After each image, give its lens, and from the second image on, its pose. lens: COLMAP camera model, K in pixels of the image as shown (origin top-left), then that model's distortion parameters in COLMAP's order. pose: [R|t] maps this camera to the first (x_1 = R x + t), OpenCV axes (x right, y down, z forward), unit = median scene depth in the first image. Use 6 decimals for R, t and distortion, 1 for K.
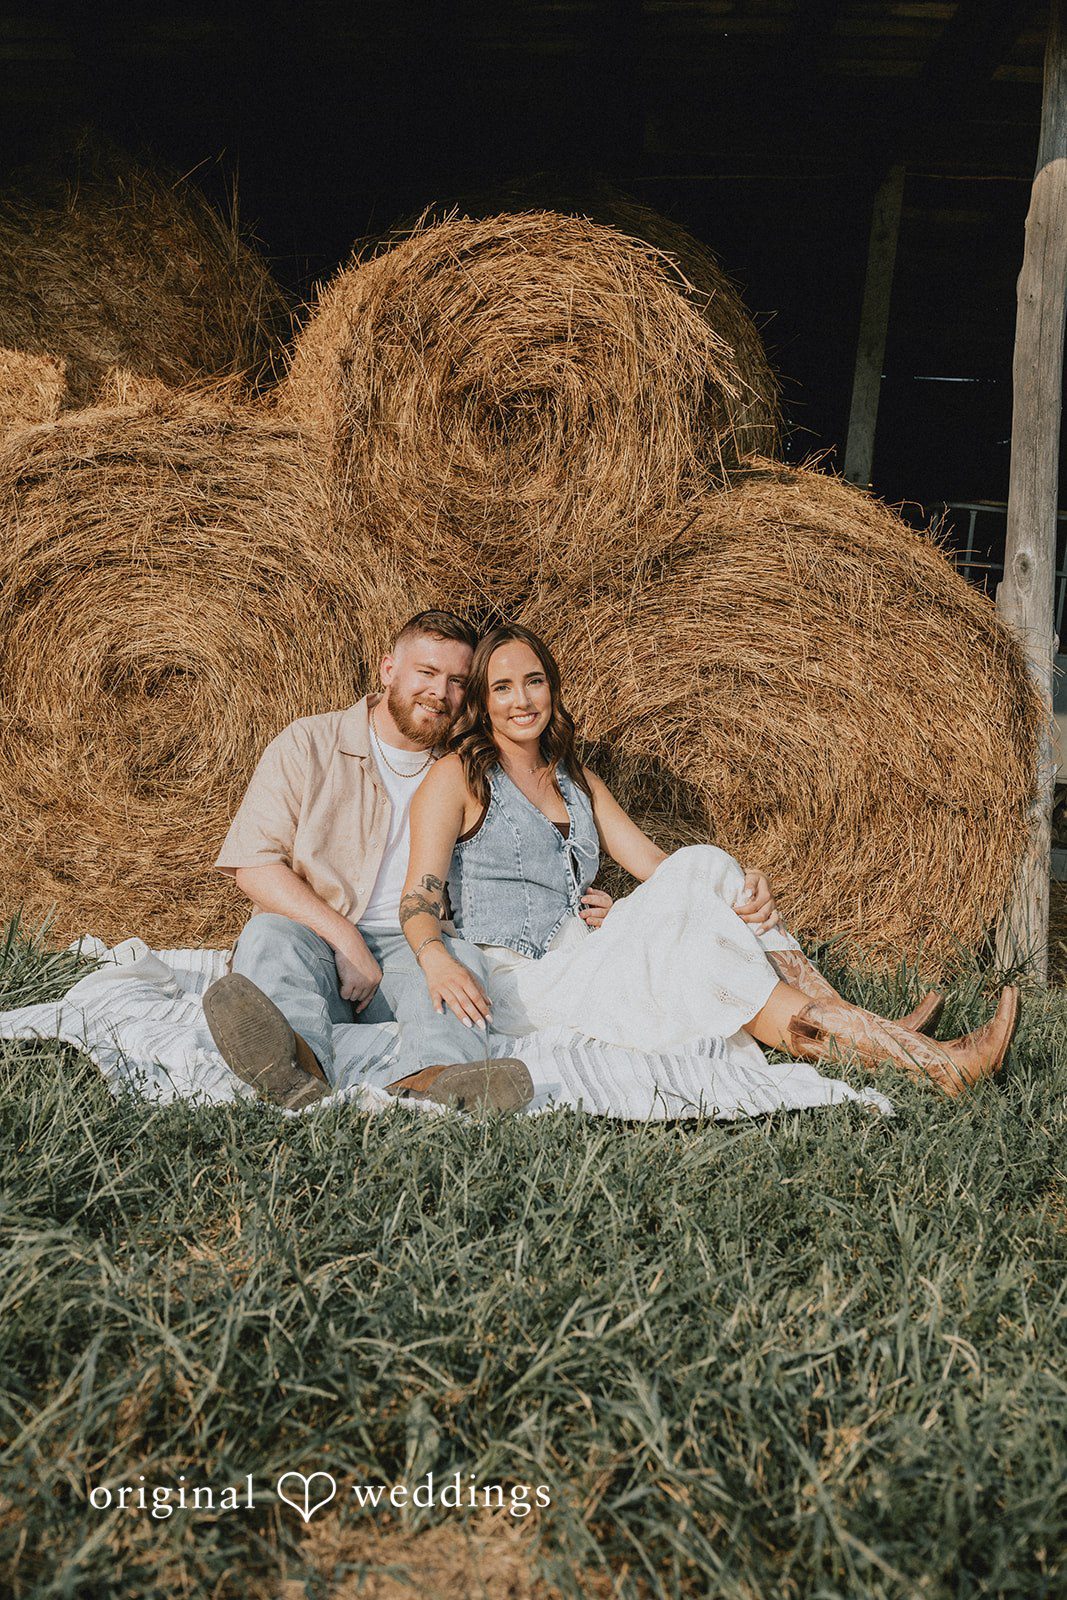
lens RADIAL K [[2173.7, 0, 533.8], [0, 2173.7, 901.5], [0, 0, 1]] dist [0.004343, -0.040132]
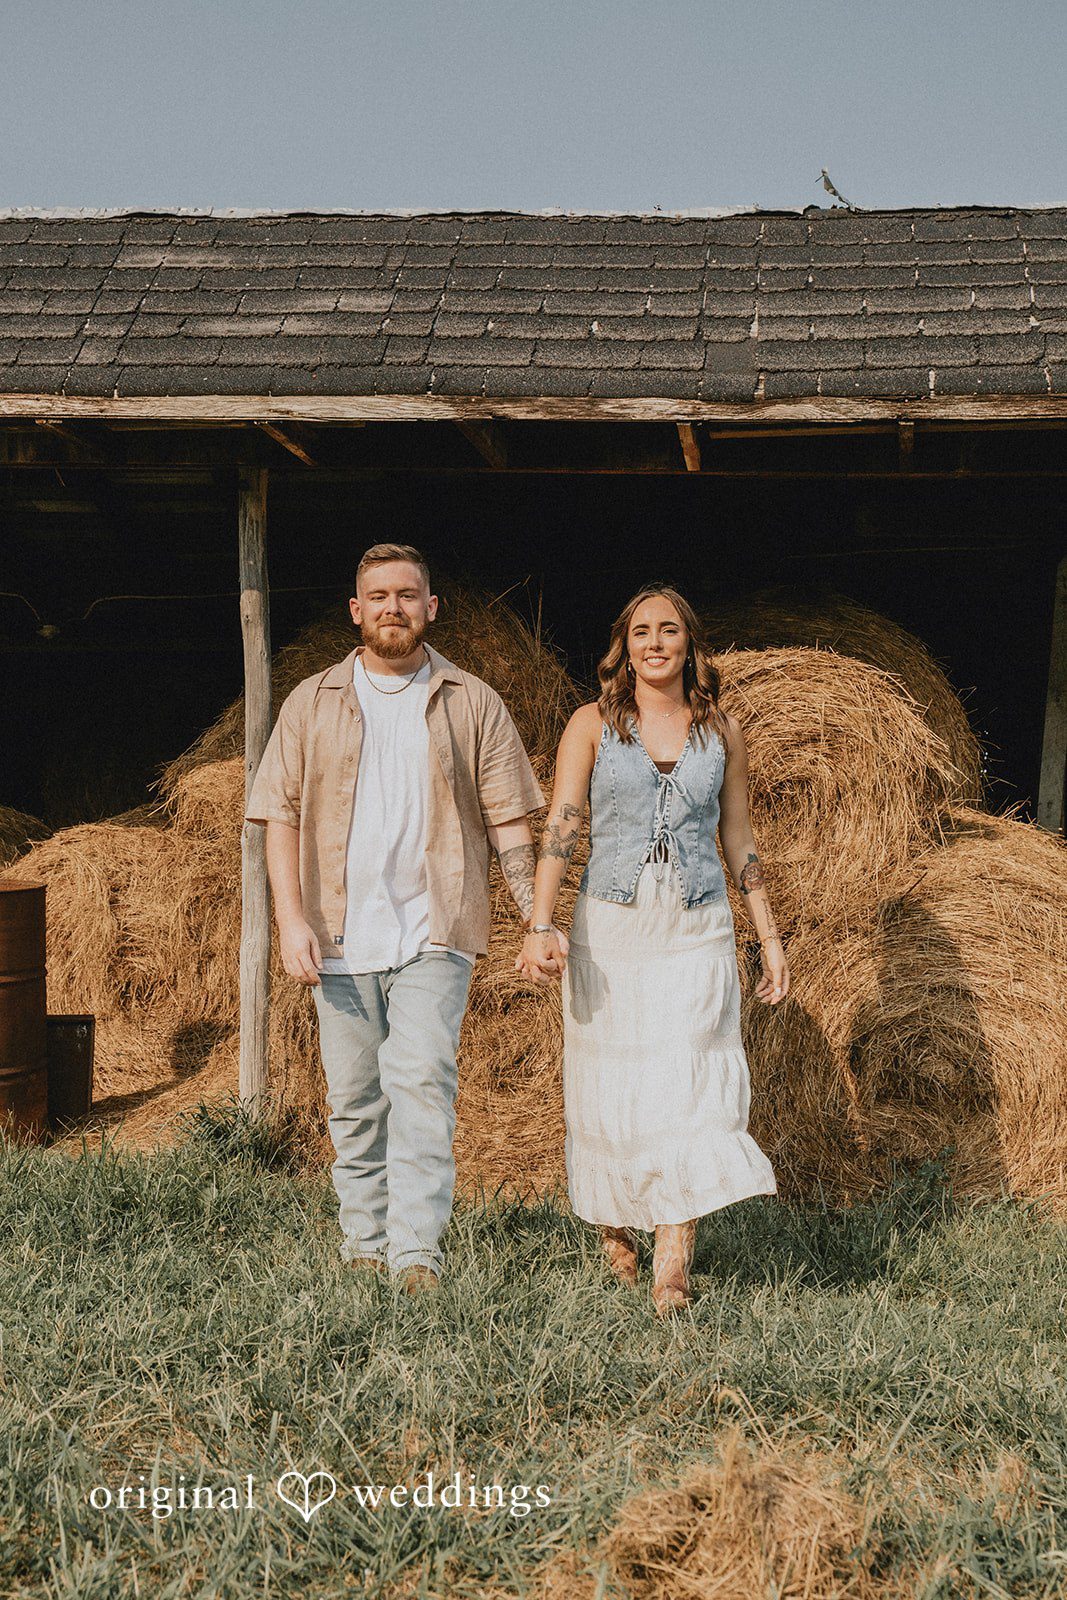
lens RADIAL K [[2173.7, 0, 533.8], [0, 2173.7, 901.5], [0, 0, 1]] dist [0.004343, -0.040132]
pose [[0.995745, -0.016182, -0.090717, -0.039217], [0.003890, 0.990964, -0.134068, 0.014390], [0.092067, 0.133145, 0.986811, -0.304388]]
